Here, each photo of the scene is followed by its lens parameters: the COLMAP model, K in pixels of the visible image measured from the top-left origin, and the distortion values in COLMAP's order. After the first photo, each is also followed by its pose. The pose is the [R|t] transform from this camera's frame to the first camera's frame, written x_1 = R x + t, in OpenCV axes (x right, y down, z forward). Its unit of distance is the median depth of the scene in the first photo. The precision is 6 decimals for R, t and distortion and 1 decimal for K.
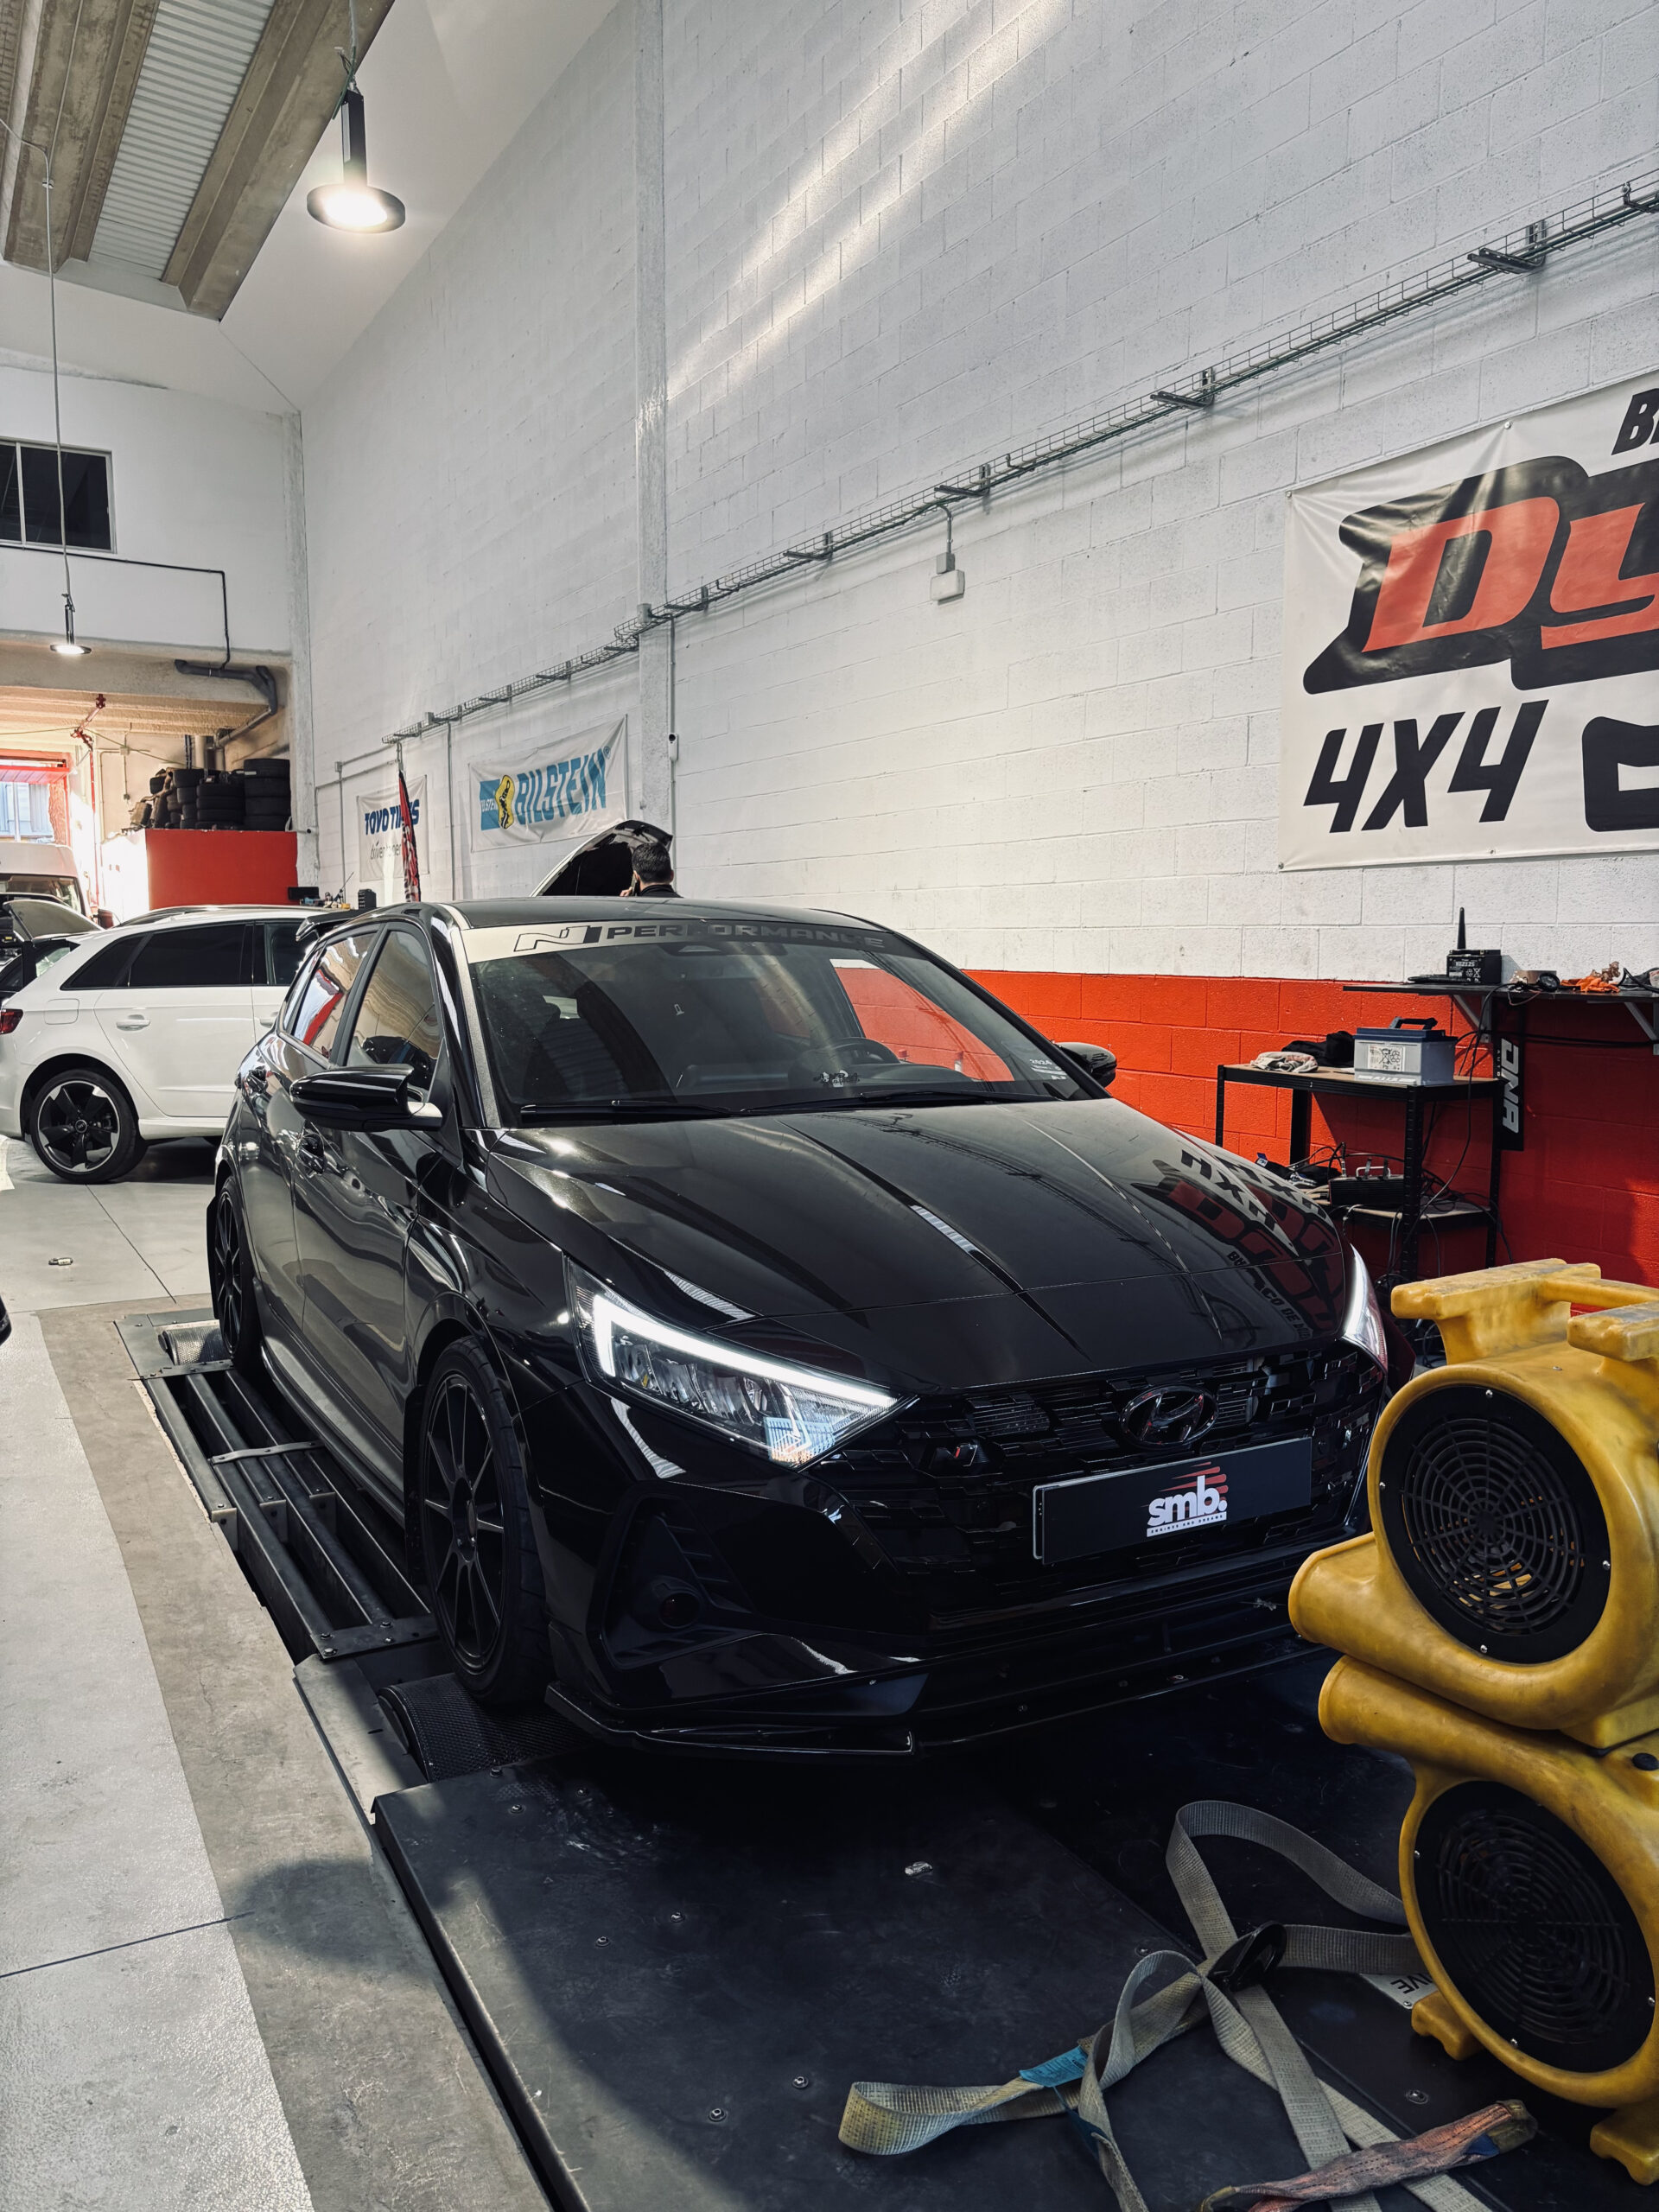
lens RADIAL K [[1675.3, 0, 830.6], [0, 1675.3, 1107.8], [0, 0, 1]] dist [0.002413, 0.002073]
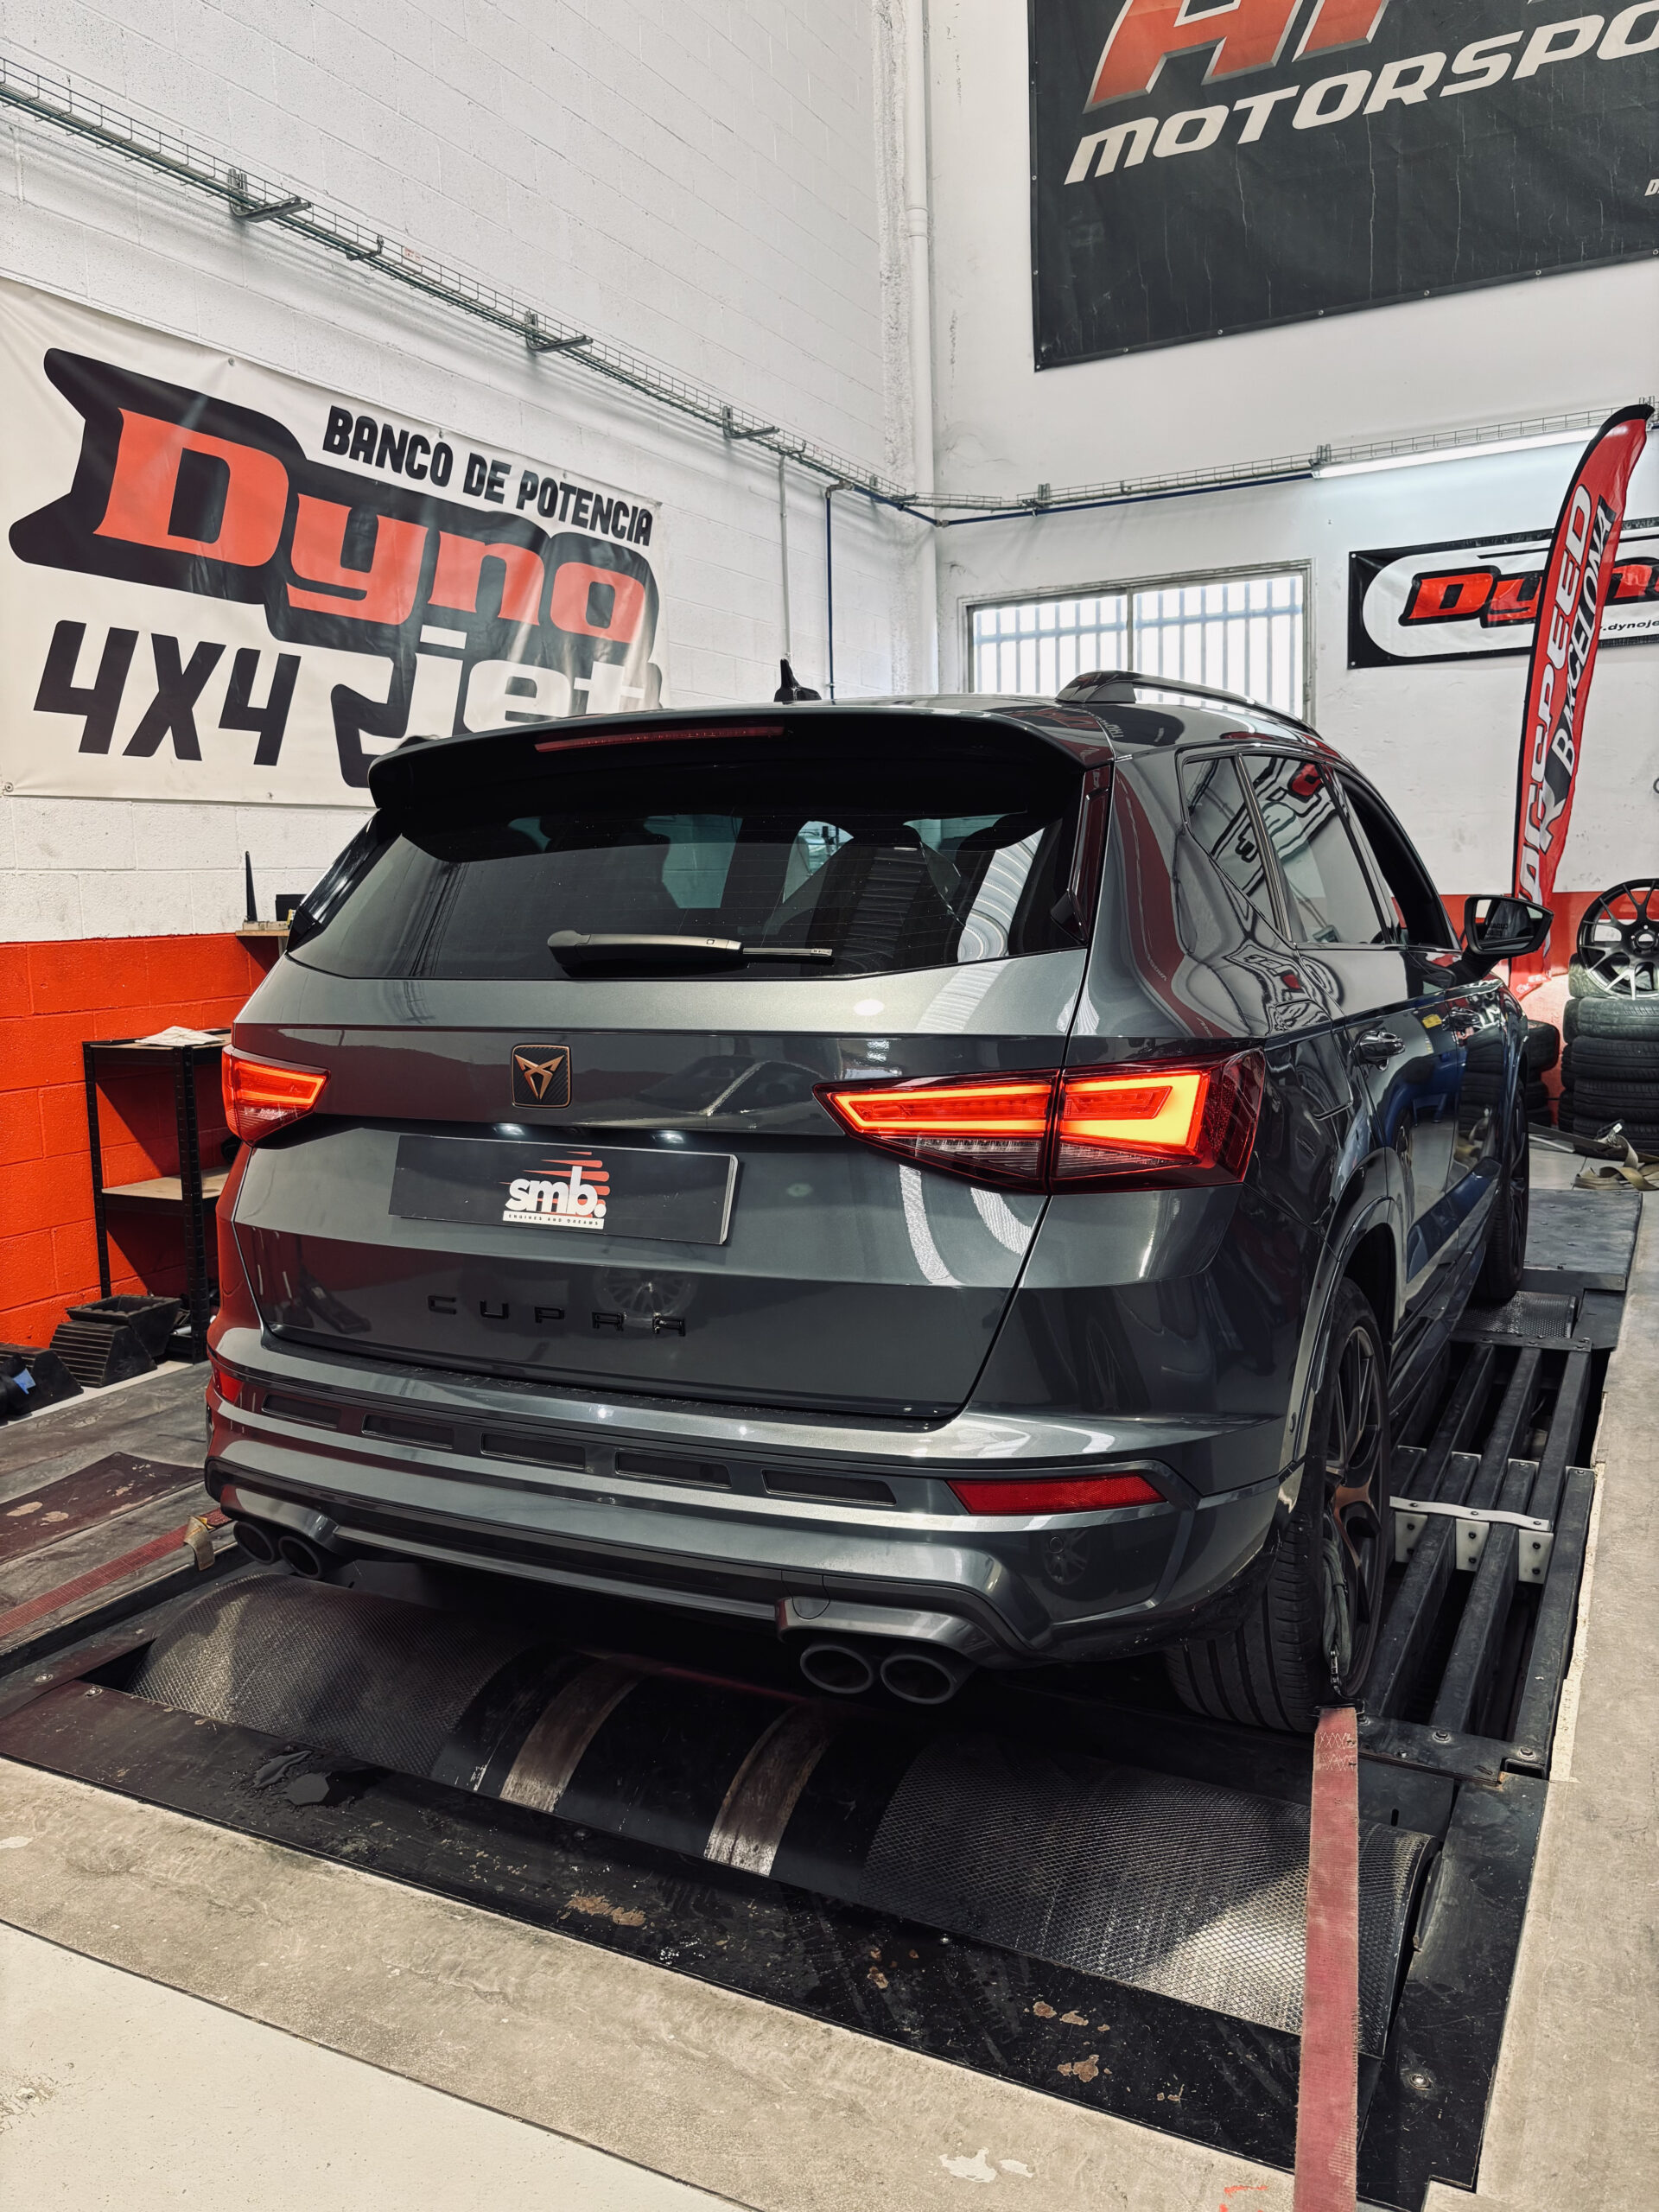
lens RADIAL K [[1675.3, 0, 830.4], [0, 1675.3, 1103.3], [0, 0, 1]] dist [0.002413, 0.002073]
pose [[-0.572904, -0.078540, 0.815851, -0.607770], [0.122553, 0.975999, 0.180016, -0.110145], [-0.810409, 0.203117, -0.549528, 1.281152]]
